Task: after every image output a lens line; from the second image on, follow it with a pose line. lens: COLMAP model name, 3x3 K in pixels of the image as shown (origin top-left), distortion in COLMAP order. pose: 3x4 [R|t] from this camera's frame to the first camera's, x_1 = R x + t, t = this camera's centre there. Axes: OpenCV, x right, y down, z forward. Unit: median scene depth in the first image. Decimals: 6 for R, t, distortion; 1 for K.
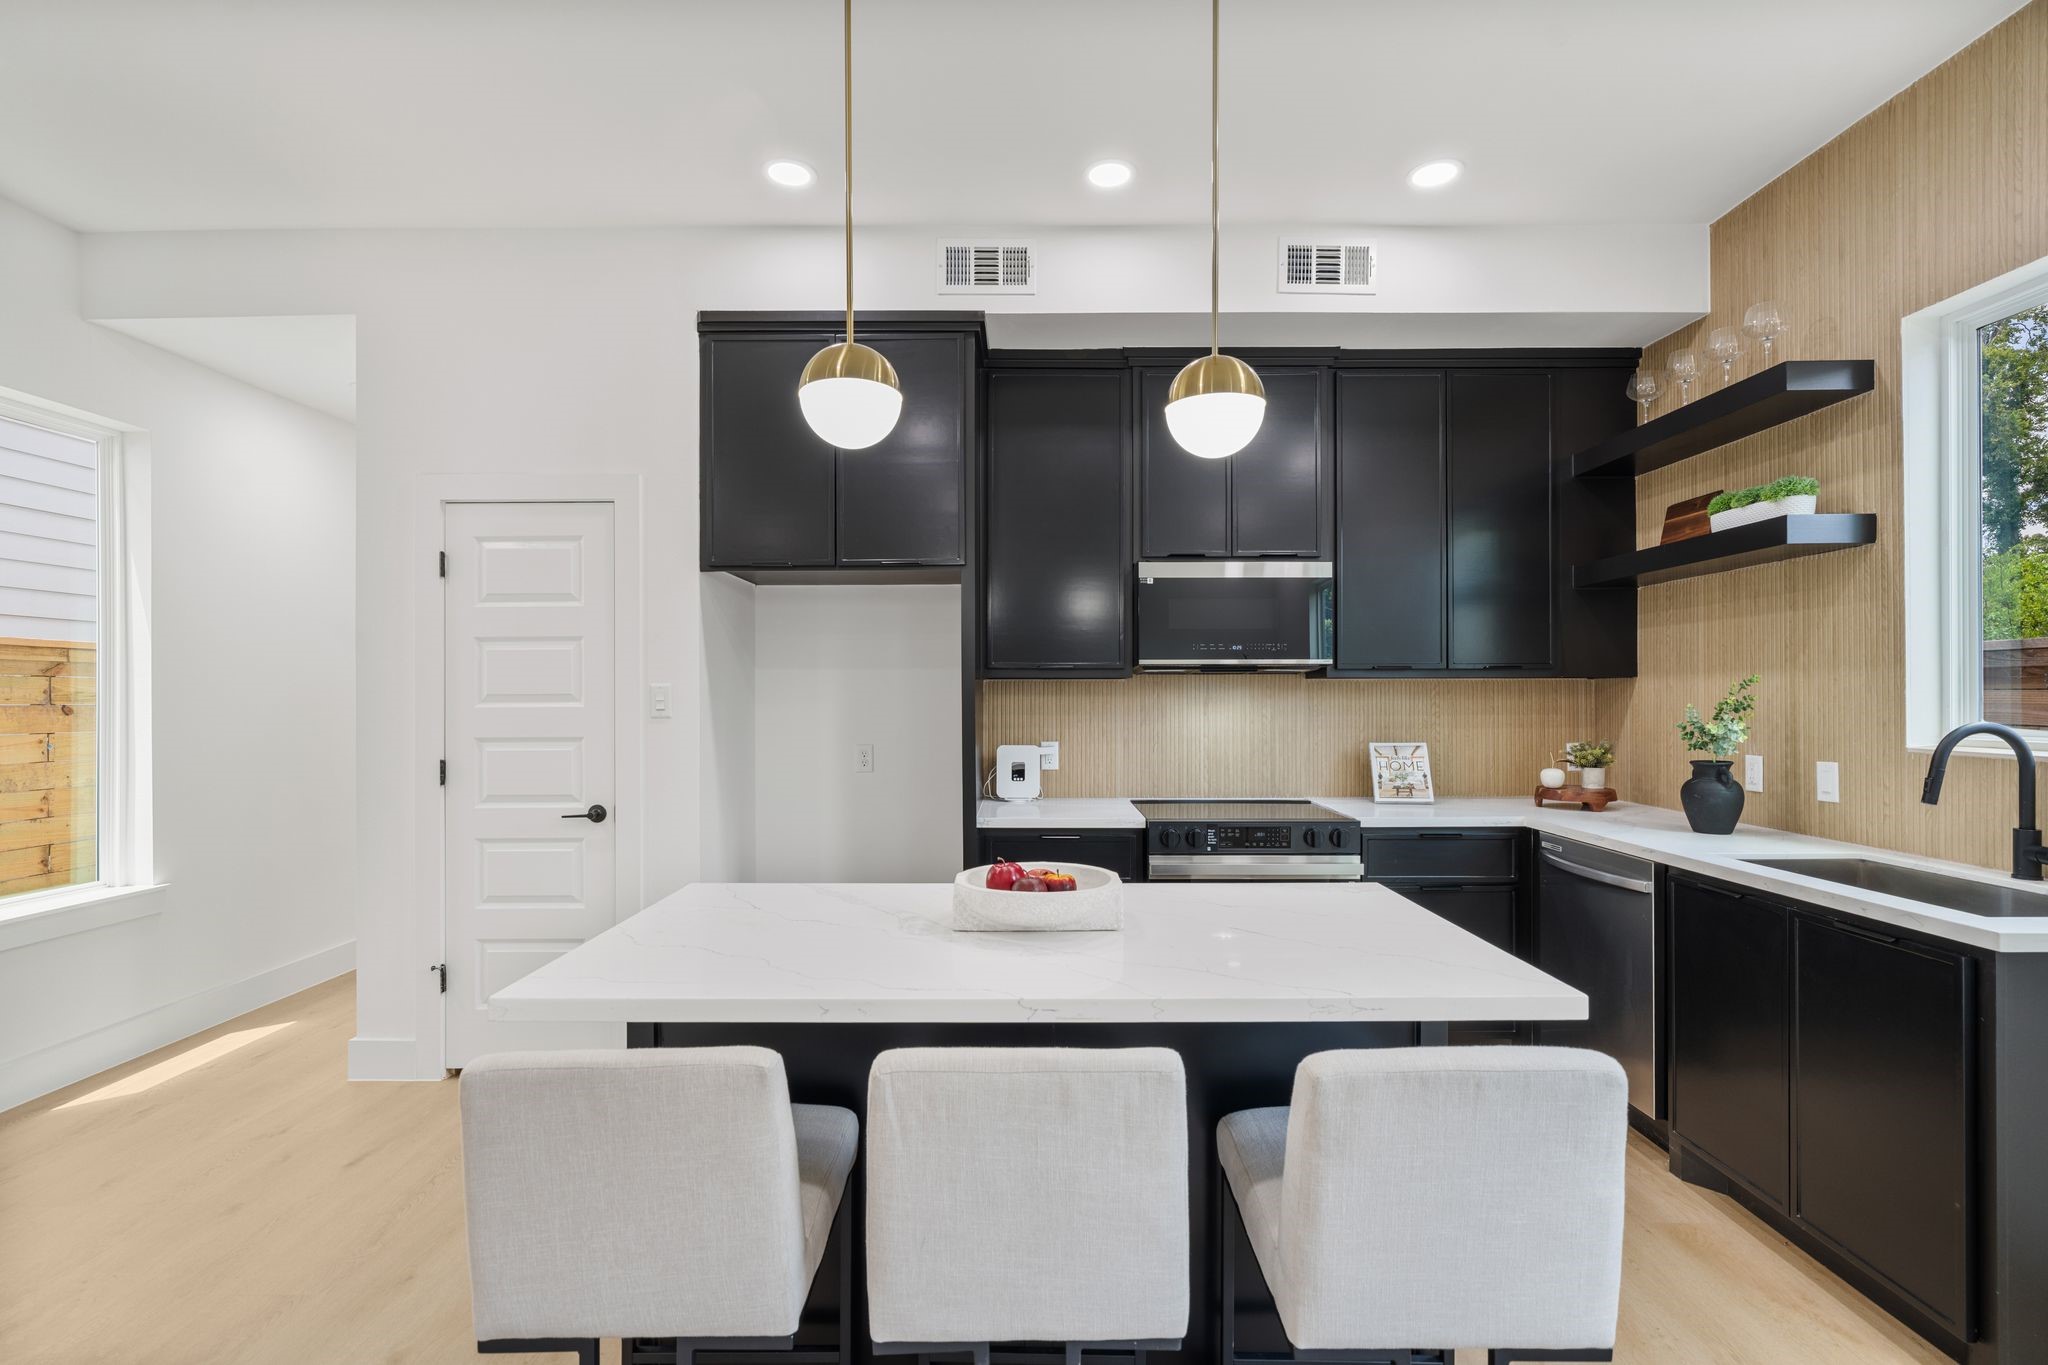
lens RADIAL K [[942.6, 0, 1031.0], [0, 942.6, 703.5], [0, 0, 1]] dist [0.000814, 0.000385]
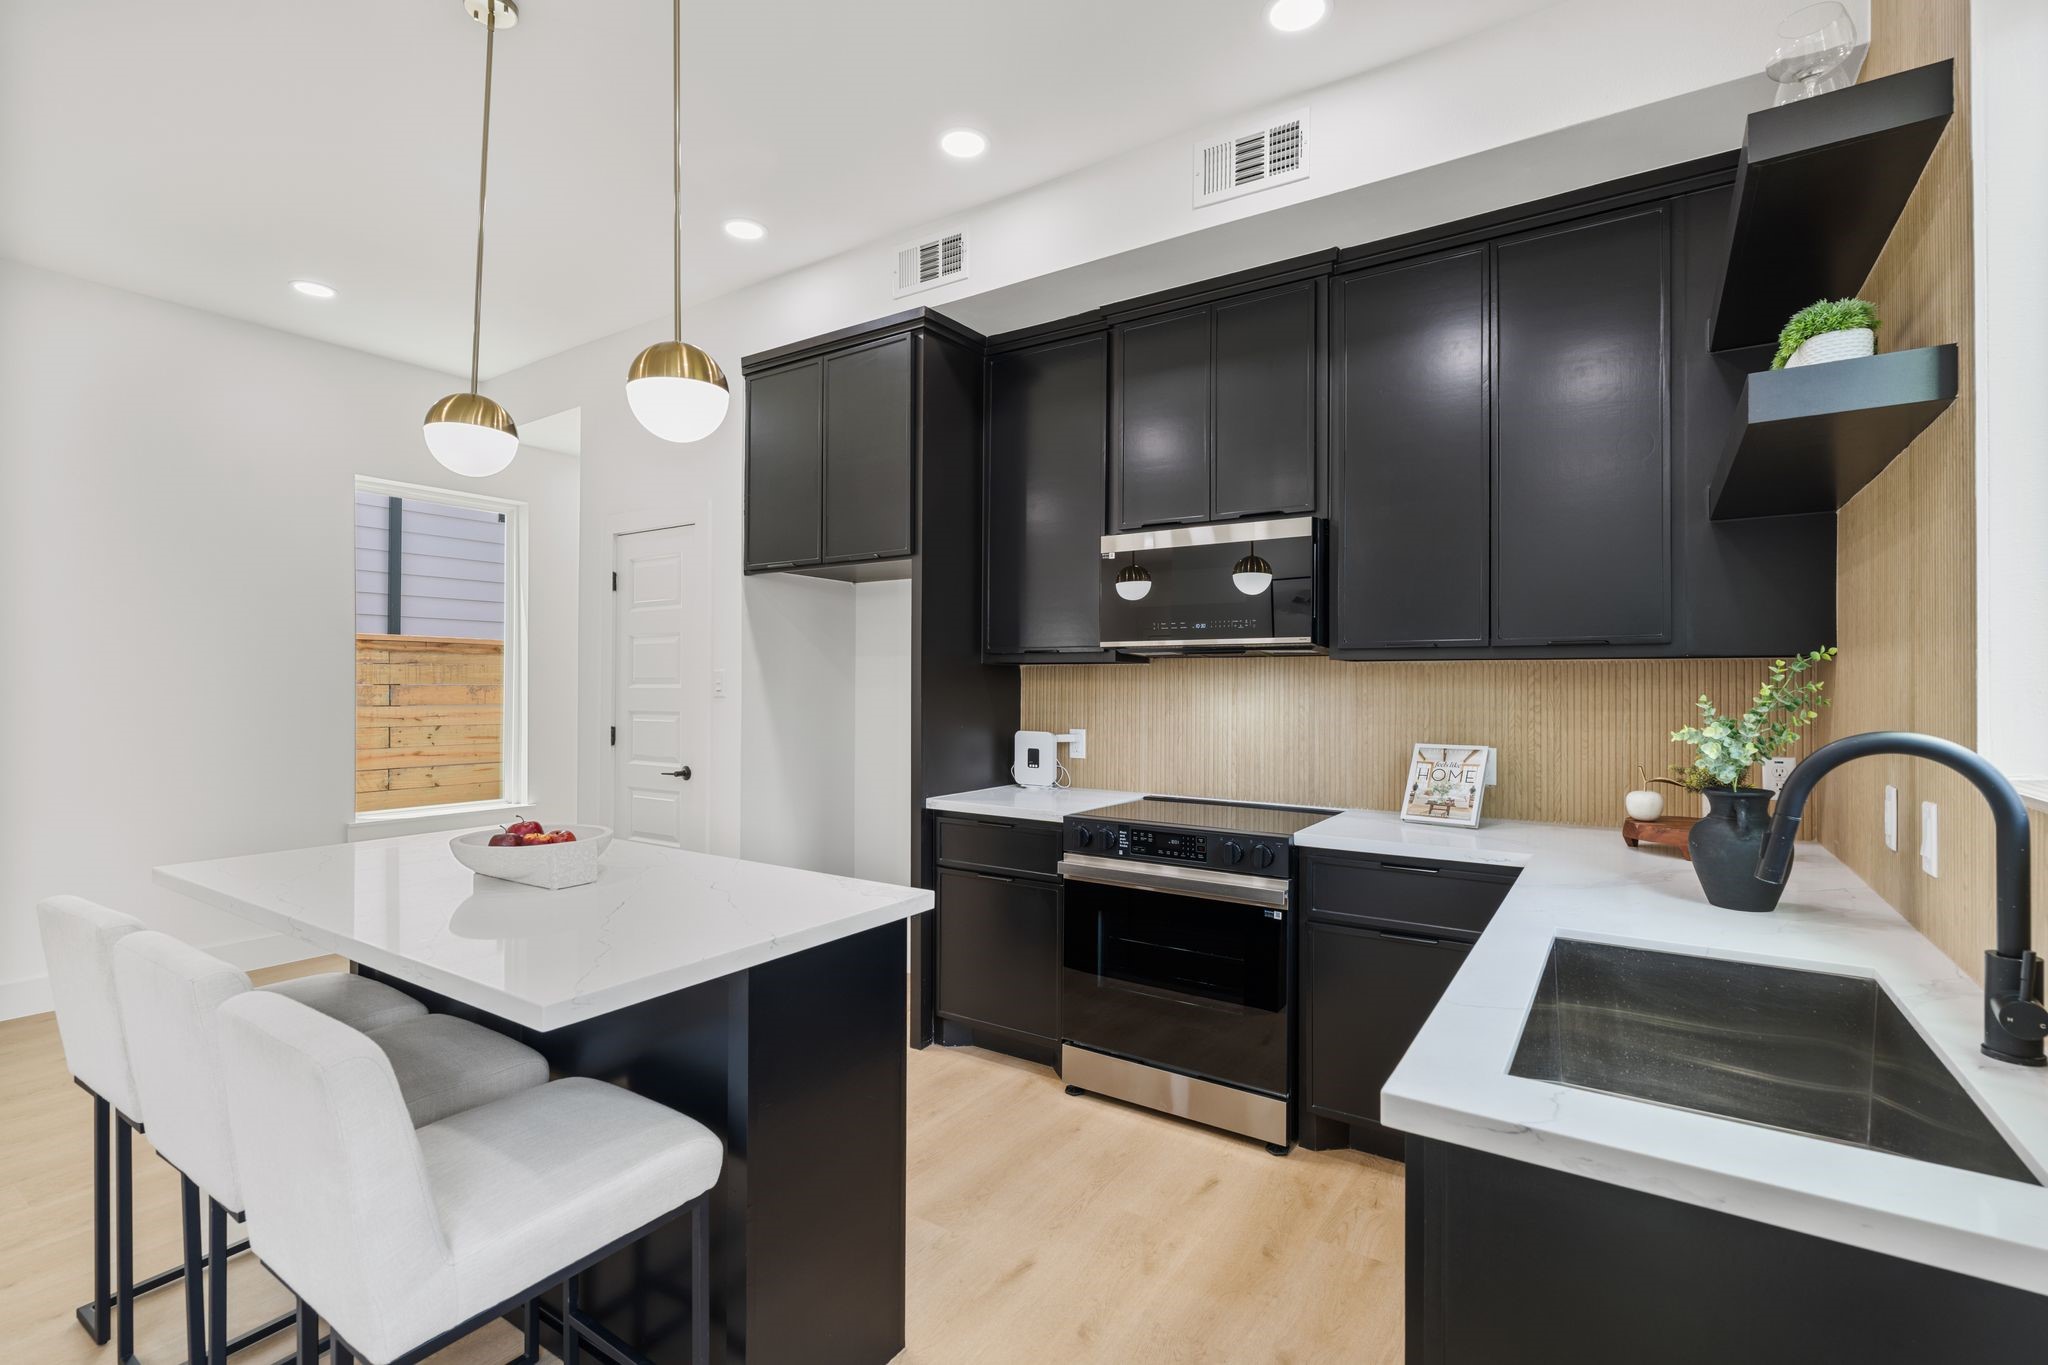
lens RADIAL K [[928.7, 0, 1023.6], [0, 928.7, 688.5], [0, 0, 1]] dist [-0.000915, -0.000157]
pose [[0.833615, 0.008277, -0.552284, 0.542060], [-0.010674, 0.999942, -0.001126, 0.000837], [0.552243, 0.006834, 0.833655, 0.195293]]
